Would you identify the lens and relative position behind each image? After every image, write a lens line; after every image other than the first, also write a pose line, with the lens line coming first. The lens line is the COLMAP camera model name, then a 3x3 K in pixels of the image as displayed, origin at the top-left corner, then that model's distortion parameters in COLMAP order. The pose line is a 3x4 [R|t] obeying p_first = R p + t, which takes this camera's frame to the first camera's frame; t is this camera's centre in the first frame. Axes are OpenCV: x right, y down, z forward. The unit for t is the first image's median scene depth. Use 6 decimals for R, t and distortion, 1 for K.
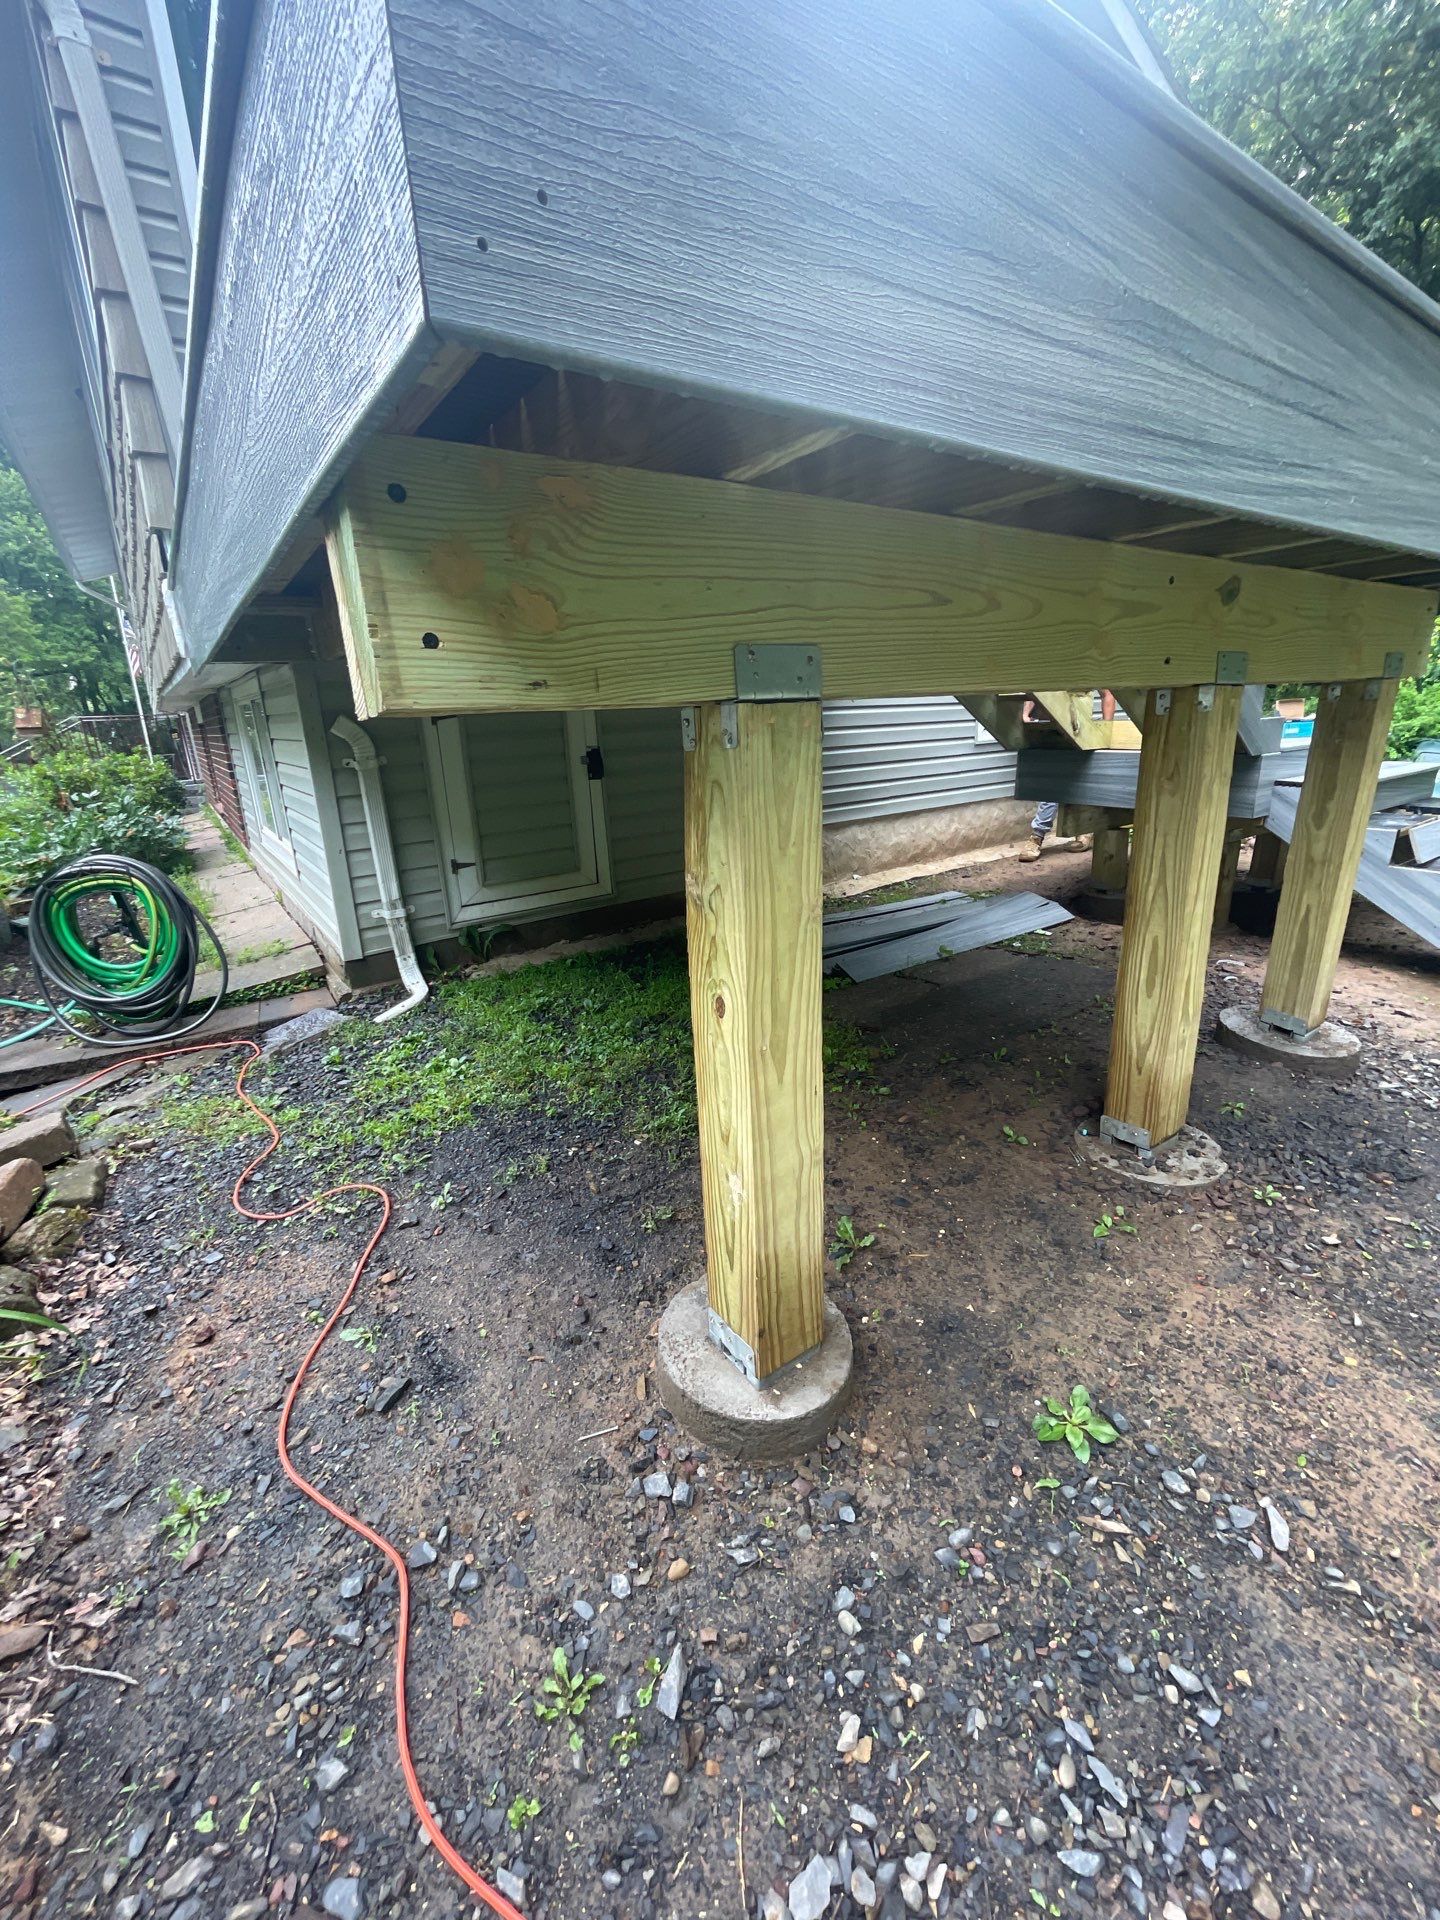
lens RADIAL K [[790.8, 0, 720.9], [0, 790.8, 955.7], [0, 0, 1]] dist [-0.001547, 0.000225]
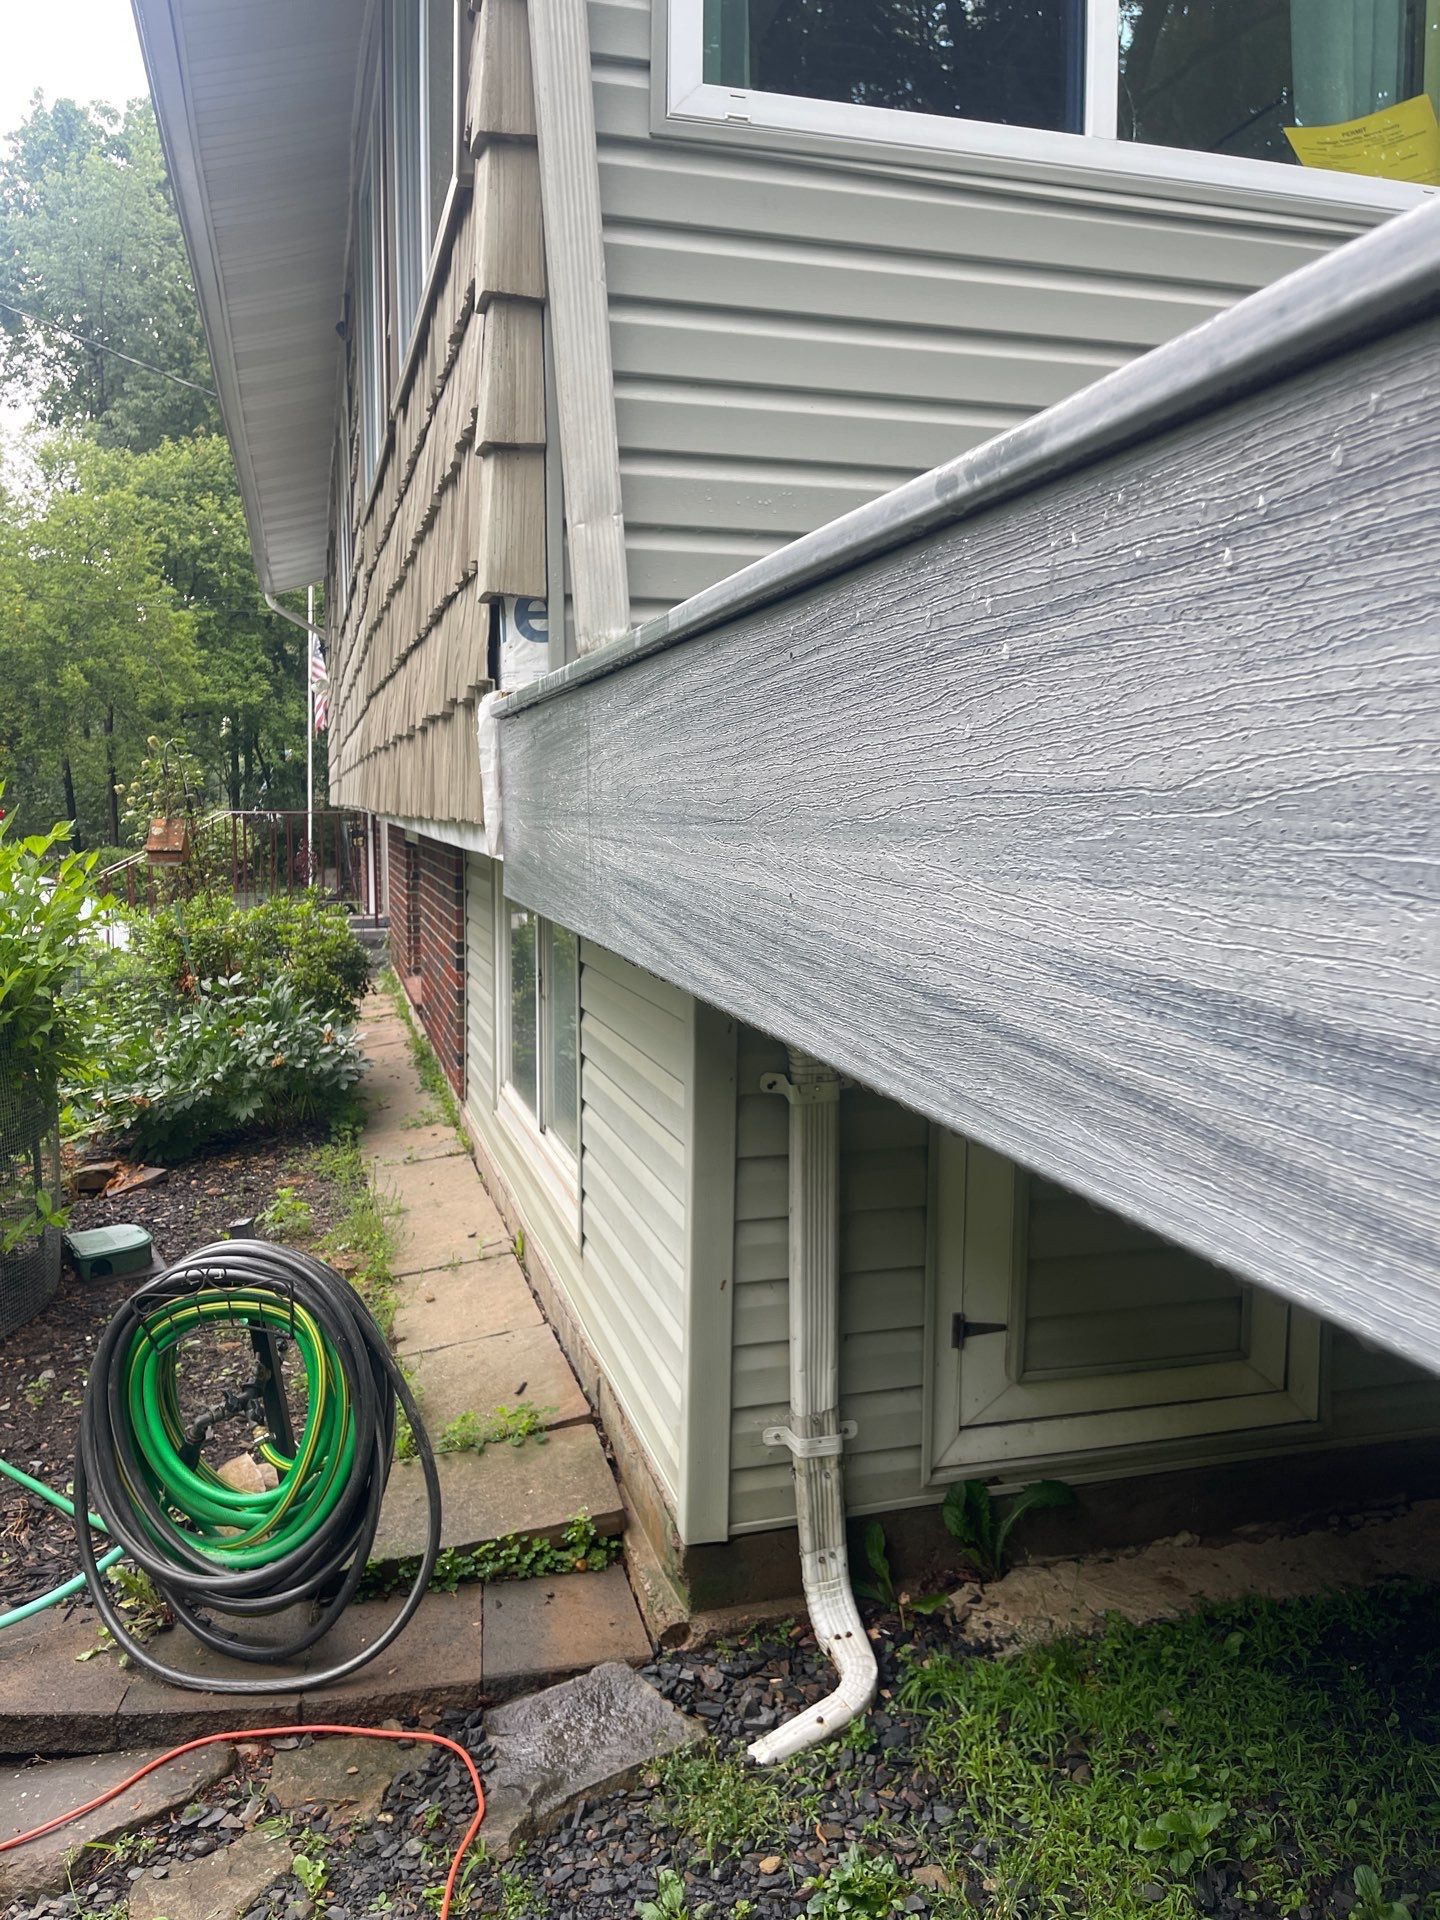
lens RADIAL K [[1497.6, 0, 720.7], [0, 1497.6, 953.4], [0, 0, 1]] dist [0.015744, -0.012545]
pose [[0.940819, 0.078802, -0.329620, -0.220831], [-0.142644, 0.974322, -0.174212, -0.155315], [0.307427, 0.210921, 0.927901, 0.210845]]
